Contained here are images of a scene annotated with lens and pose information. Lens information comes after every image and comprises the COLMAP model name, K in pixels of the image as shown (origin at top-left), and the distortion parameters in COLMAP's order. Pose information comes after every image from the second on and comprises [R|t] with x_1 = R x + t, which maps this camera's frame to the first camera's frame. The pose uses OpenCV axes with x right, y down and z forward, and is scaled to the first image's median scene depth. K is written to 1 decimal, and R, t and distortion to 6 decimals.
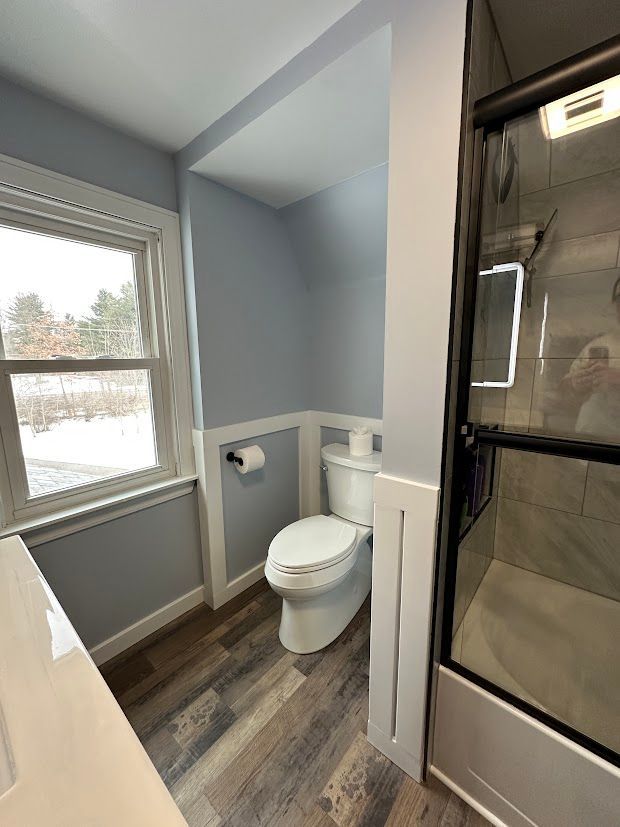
lens RADIAL K [[328.1, 0, 310.0], [0, 328.1, 414.2], [0, 0, 1]] dist [-0.003721, 0.000487]
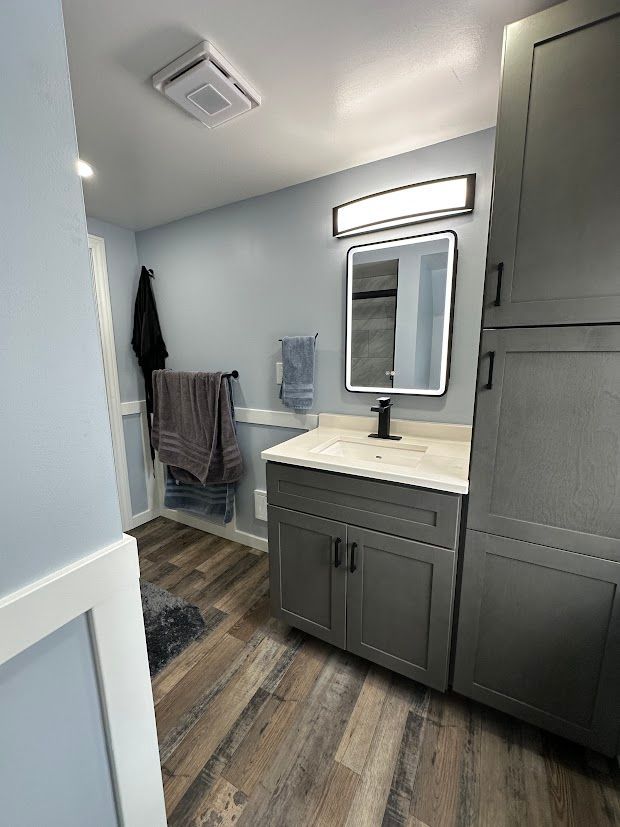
lens RADIAL K [[328.1, 0, 310.7], [0, 328.1, 414.6], [0, 0, 1]] dist [-0.003721, 0.000487]
pose [[-0.978646, 0.053312, -0.198517, -0.021604], [-0.018201, 0.939512, 0.342032, -0.204904], [0.204744, 0.338341, -0.918480, 1.212584]]
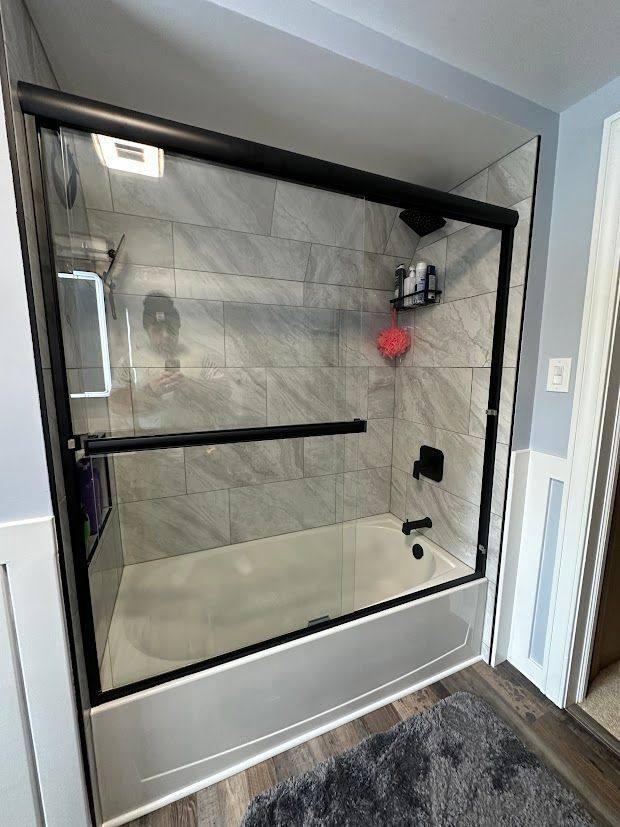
lens RADIAL K [[328.1, 0, 309.9], [0, 328.1, 413.6], [0, 0, 1]] dist [-0.003721, 0.000487]
pose [[0.450098, -0.117610, 0.885200, -0.021487], [0.145933, 0.987650, 0.057019, 0.006476], [-0.880974, 0.103516, 0.461703, -0.014204]]
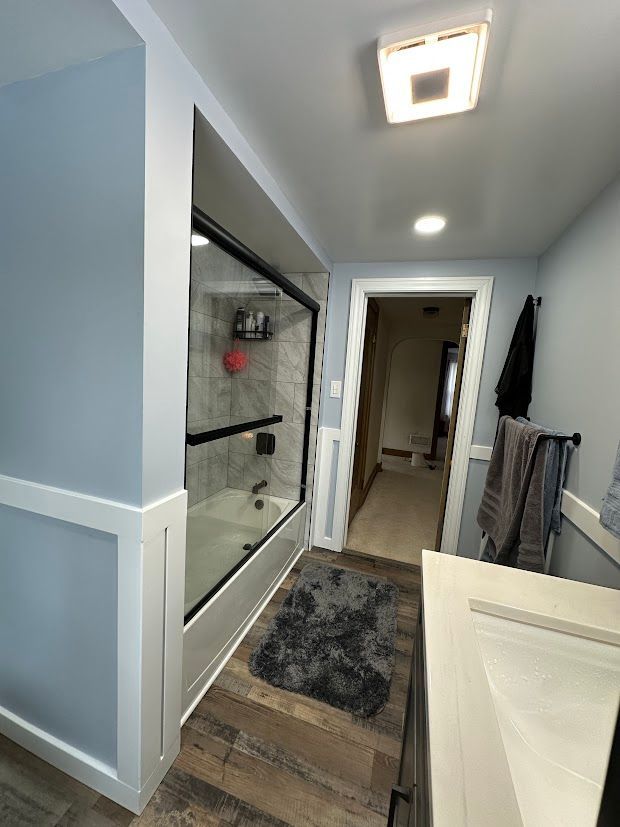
lens RADIAL K [[328.1, 0, 311.0], [0, 328.1, 414.4], [0, 0, 1]] dist [-0.003721, 0.000487]
pose [[-0.384581, -0.123118, 0.914844, -0.600917], [0.091433, 0.981111, 0.170472, -0.147444], [-0.918552, 0.149207, -0.366059, 0.660875]]
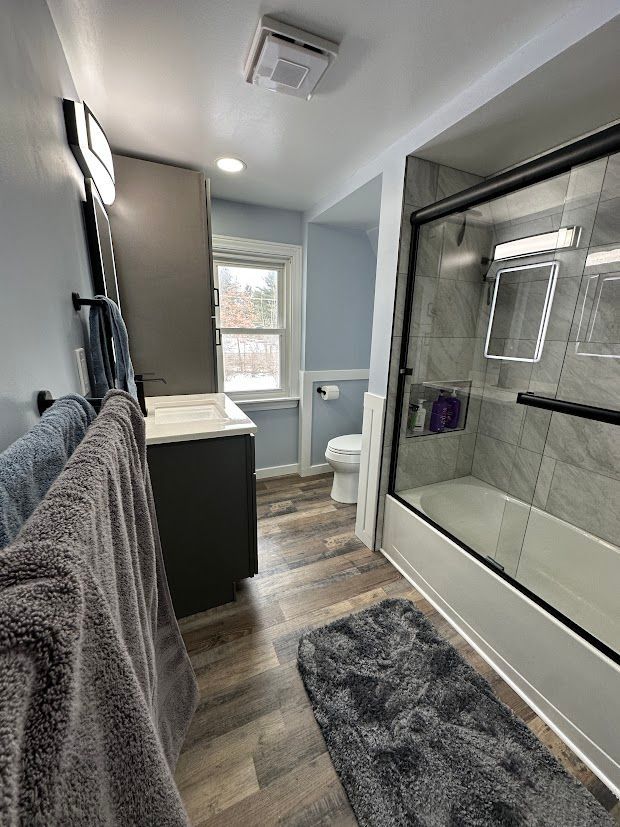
lens RADIAL K [[328.1, 0, 310.8], [0, 328.1, 414.0], [0, 0, 1]] dist [-0.003721, 0.000487]
pose [[0.905439, 0.140059, -0.400704, 0.554241], [-0.105283, 0.988599, 0.107648, 0.103694], [0.411213, -0.055282, 0.909861, -0.749462]]
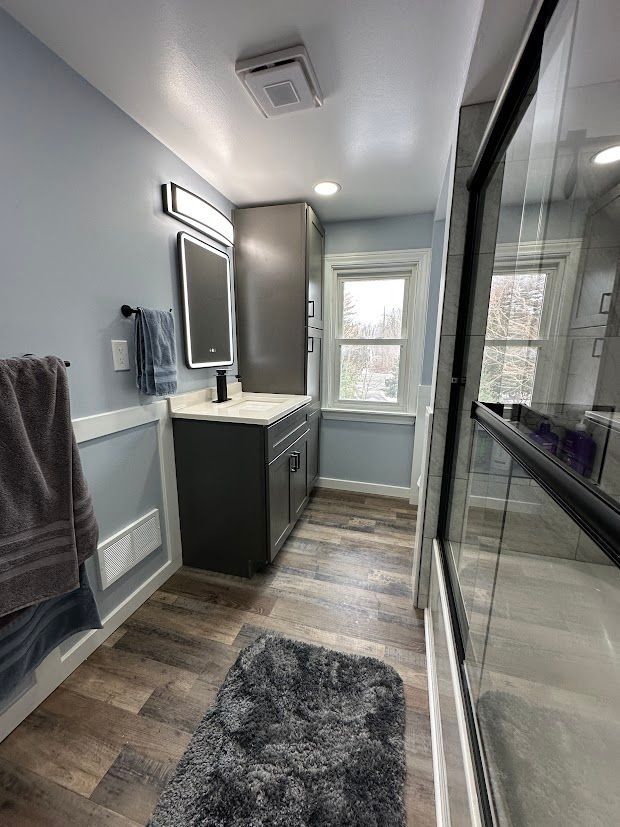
lens RADIAL K [[328.1, 0, 311.3], [0, 328.1, 414.4], [0, 0, 1]] dist [-0.003721, 0.000487]
pose [[0.422195, 0.198695, -0.884461, 1.091780], [-0.170519, 0.975673, 0.137788, 0.073182], [0.890323, 0.092644, 0.445806, -0.193173]]
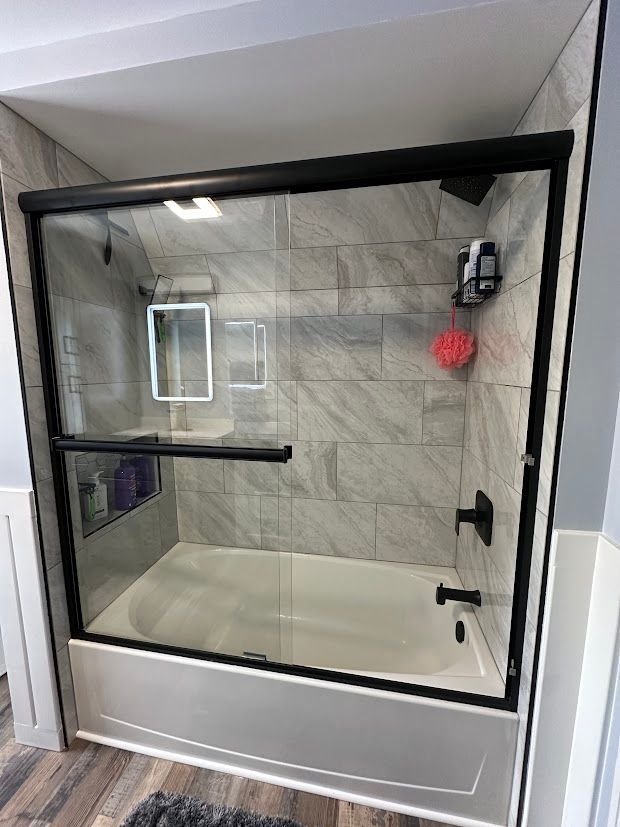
lens RADIAL K [[328.1, 0, 310.5], [0, 328.1, 413.6], [0, 0, 1]] dist [-0.003721, 0.000487]
pose [[0.859540, -0.057571, 0.507816, 0.466054], [0.079158, 0.996641, -0.020996, 0.033551], [-0.504901, 0.058245, 0.861210, -0.403348]]
